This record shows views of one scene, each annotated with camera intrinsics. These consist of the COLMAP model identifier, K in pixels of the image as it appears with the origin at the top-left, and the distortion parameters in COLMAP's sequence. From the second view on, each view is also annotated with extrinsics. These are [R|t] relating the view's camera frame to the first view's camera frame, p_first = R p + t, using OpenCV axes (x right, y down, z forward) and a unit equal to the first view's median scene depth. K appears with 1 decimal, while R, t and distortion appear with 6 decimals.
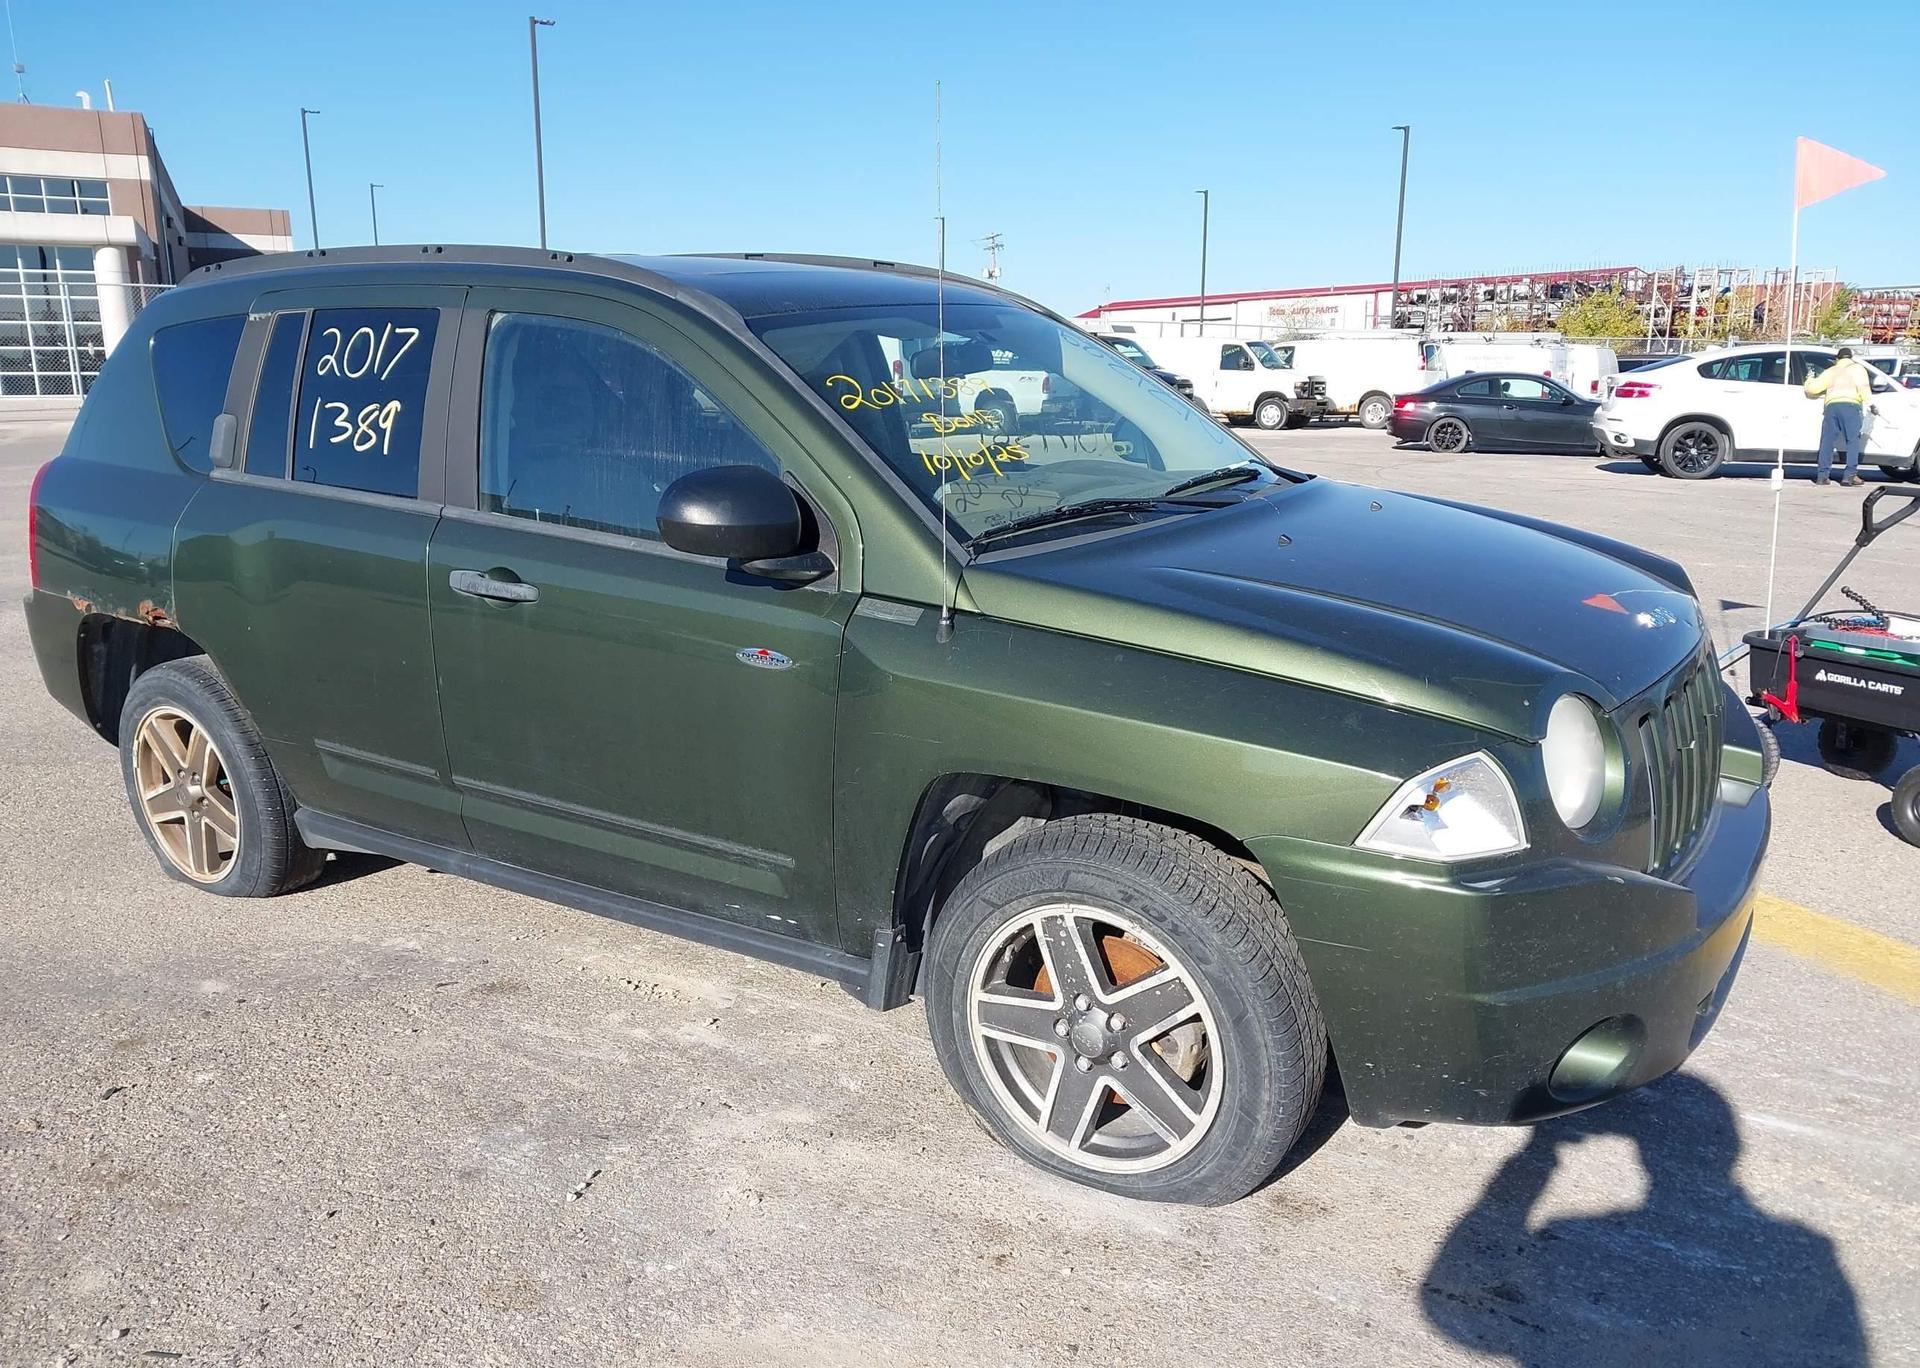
lens RADIAL K [[1531.7, 0, 950.1], [0, 1531.7, 734.3], [0, 0, 1]] dist [0.021815, -0.026968]
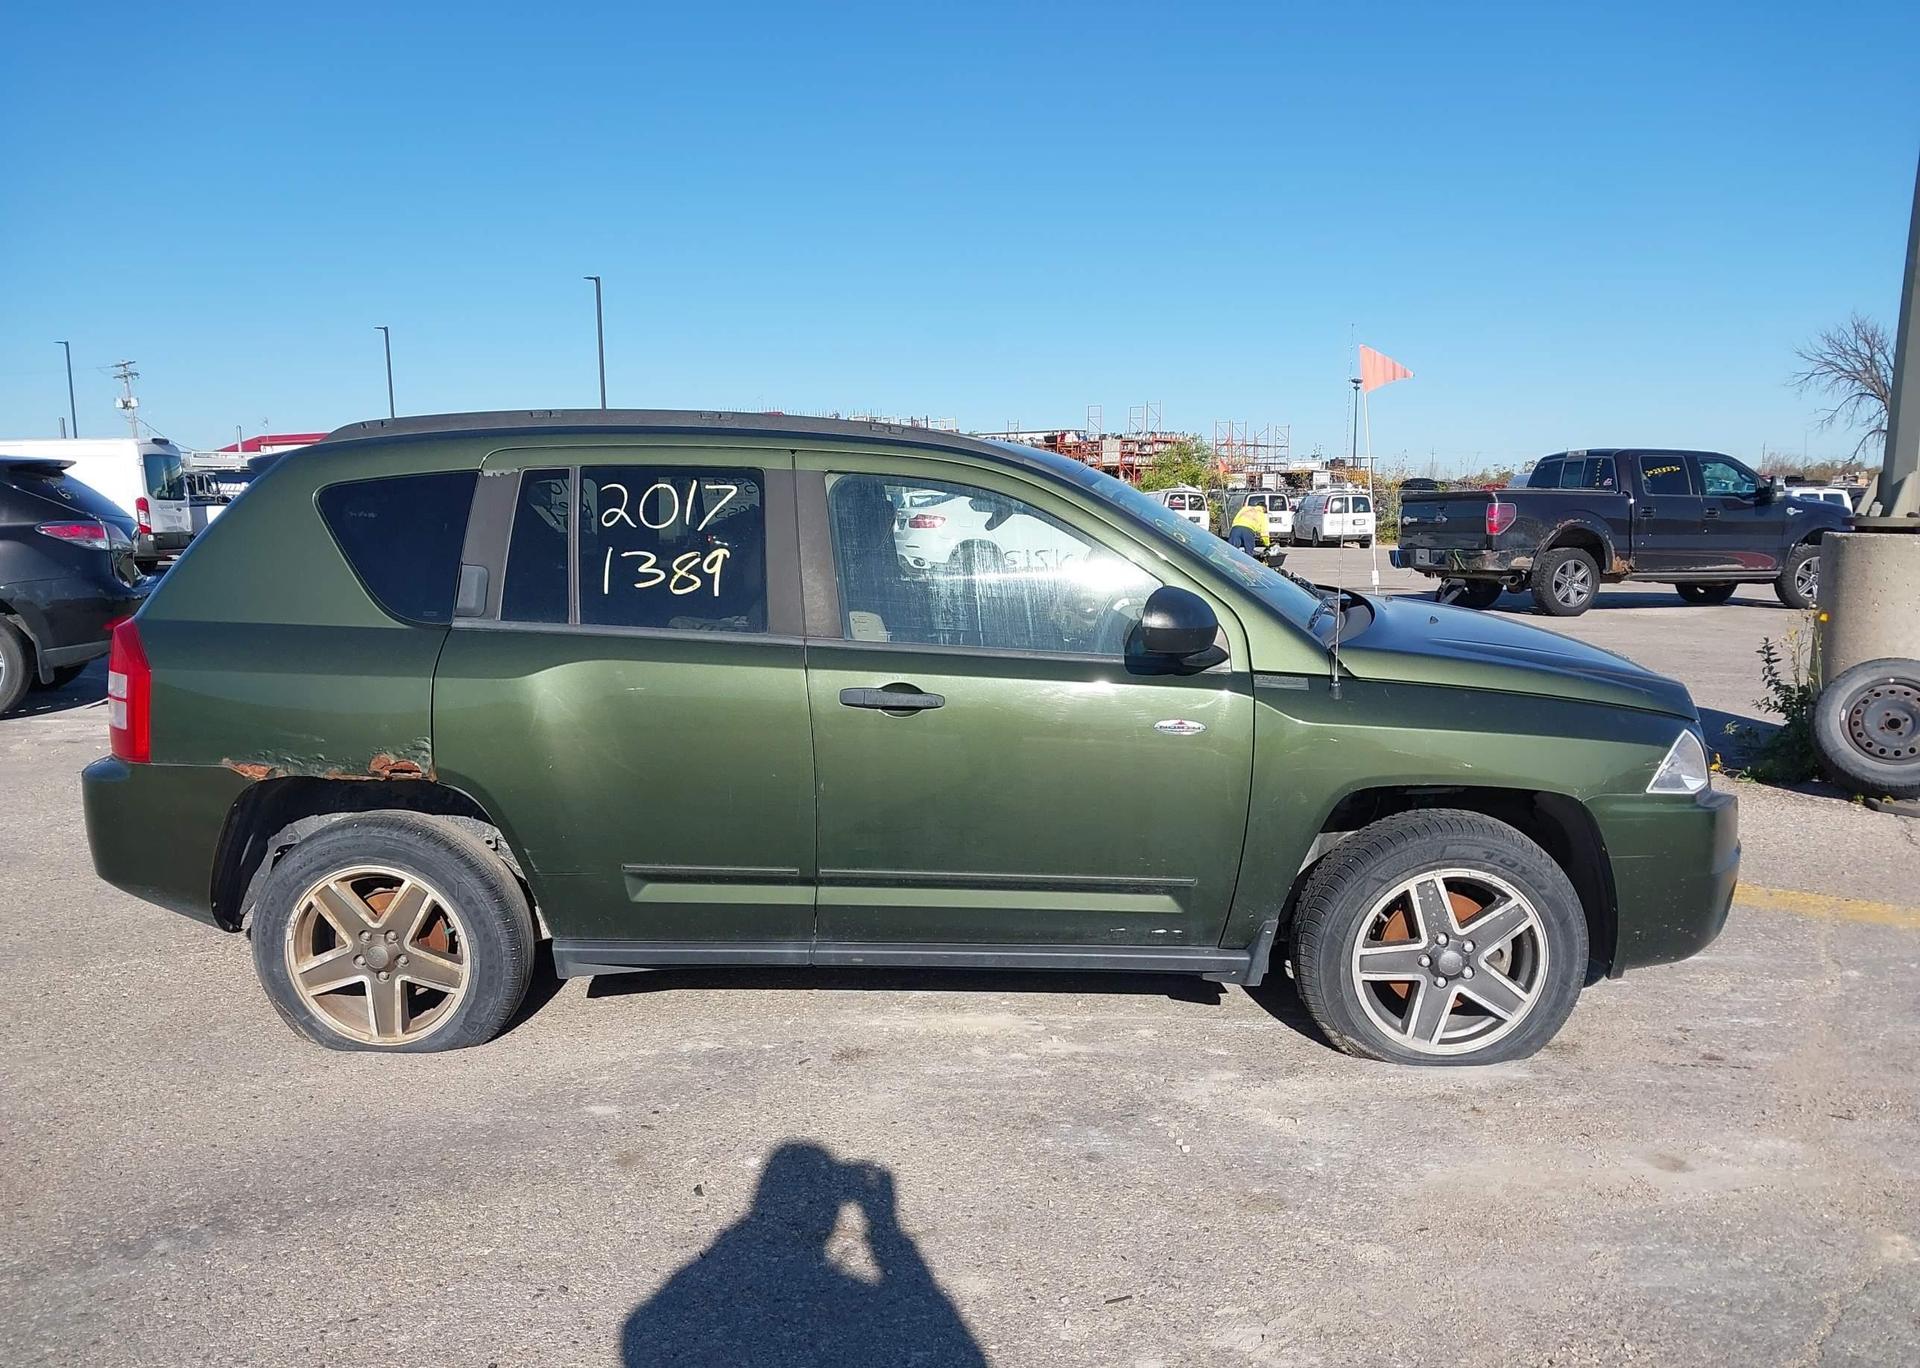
lens RADIAL K [[1531.7, 0, 962.2], [0, 1531.7, 741.6], [0, 0, 1]] dist [0.021815, -0.026968]
pose [[0.854197, -0.089455, 0.512197, -0.839899], [0.130157, 0.990513, -0.044071, -0.004766], [-0.503396, 0.104311, 0.857737, -0.038121]]
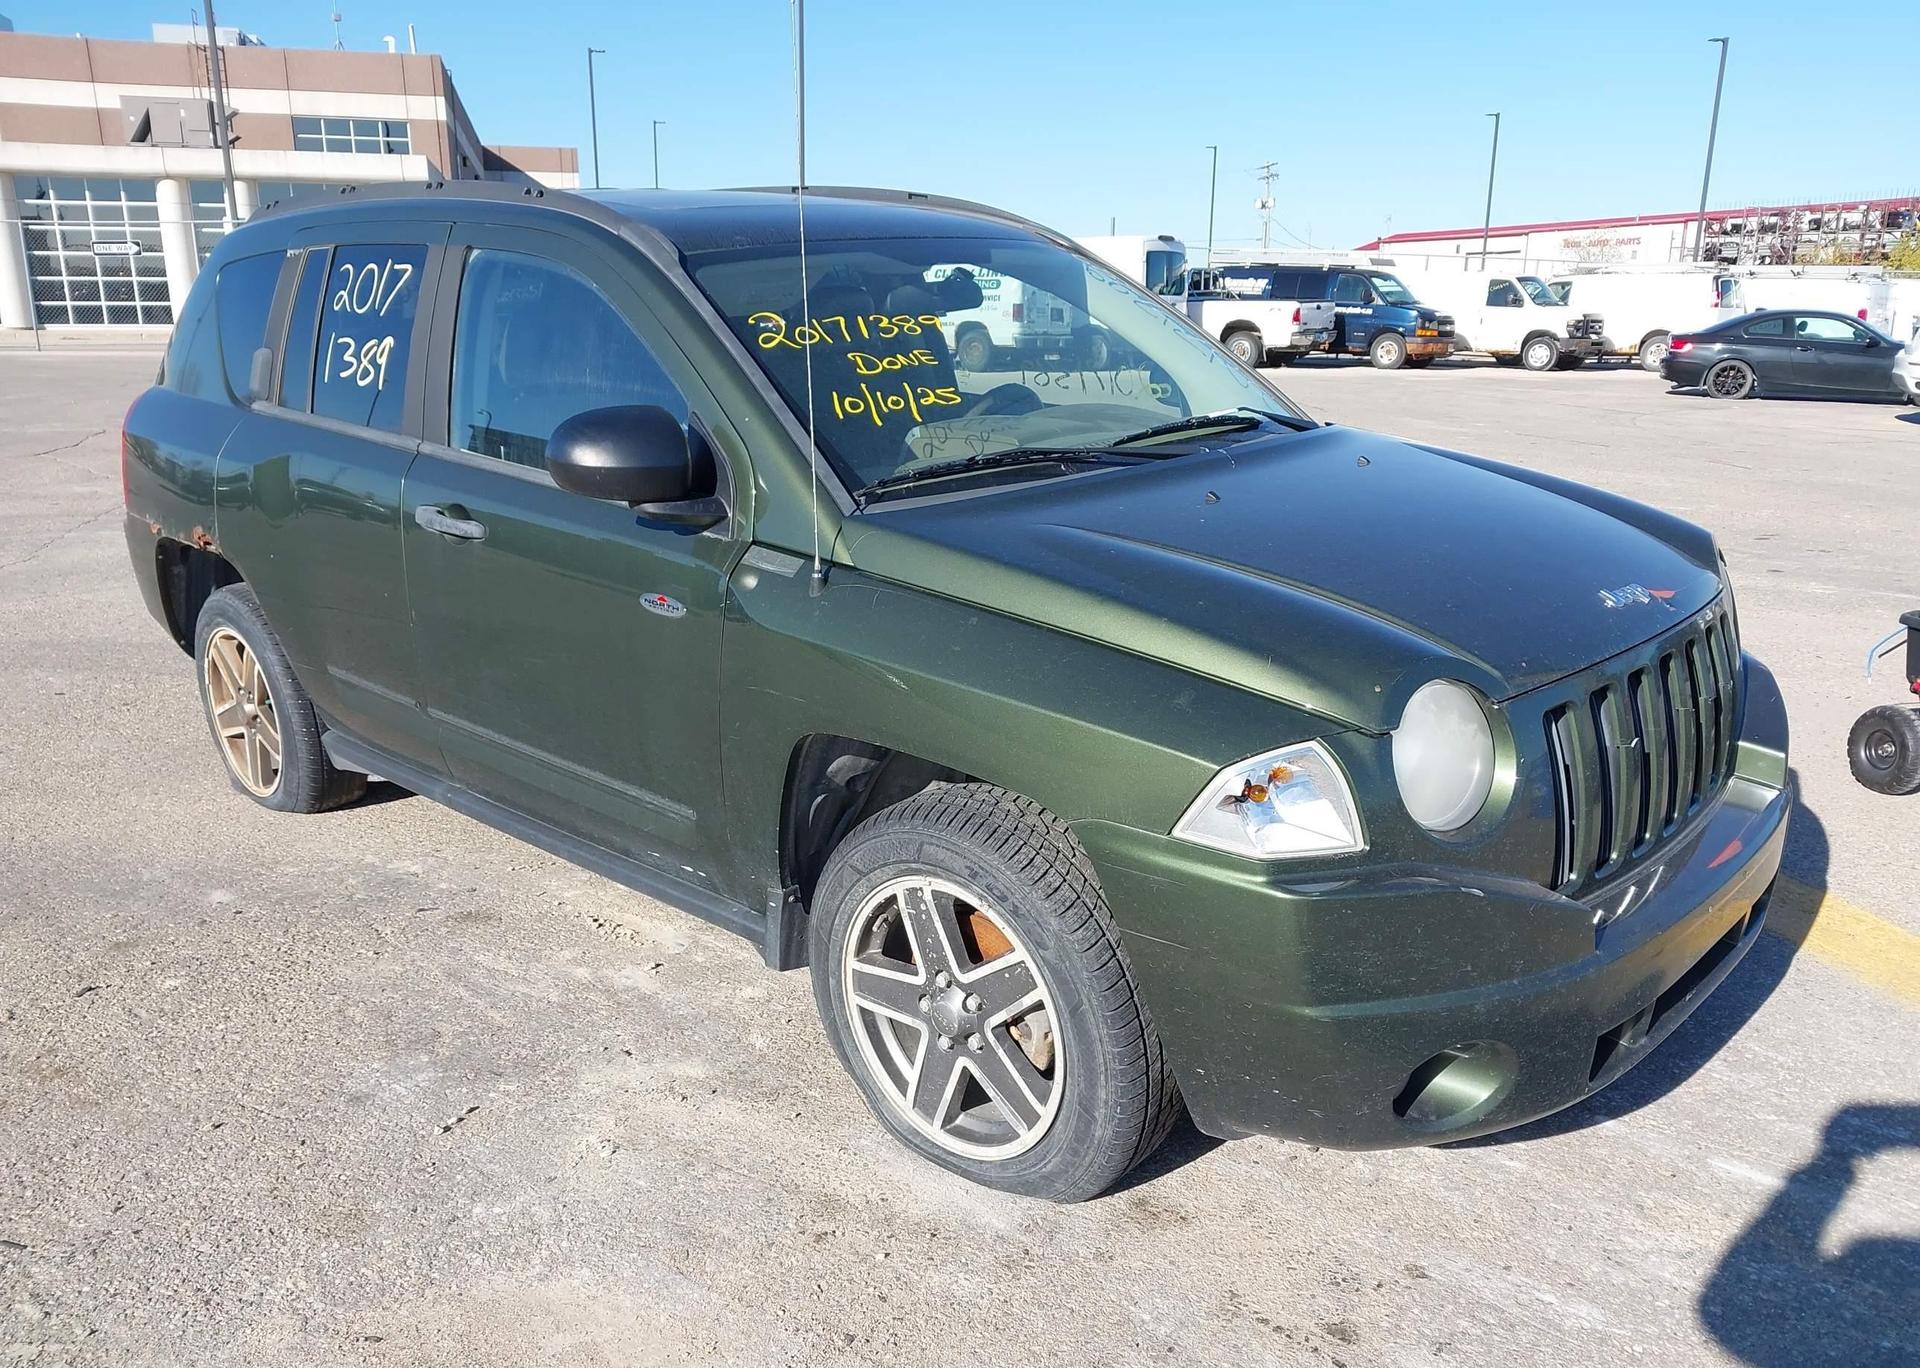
lens RADIAL K [[1531.7, 0, 948.0], [0, 1531.7, 740.1], [0, 0, 1]] dist [0.021815, -0.026968]
pose [[0.984845, 0.050812, -0.165826, 0.194247], [-0.043607, 0.997952, 0.046808, -0.015003], [0.167864, -0.038868, 0.985044, 0.053445]]
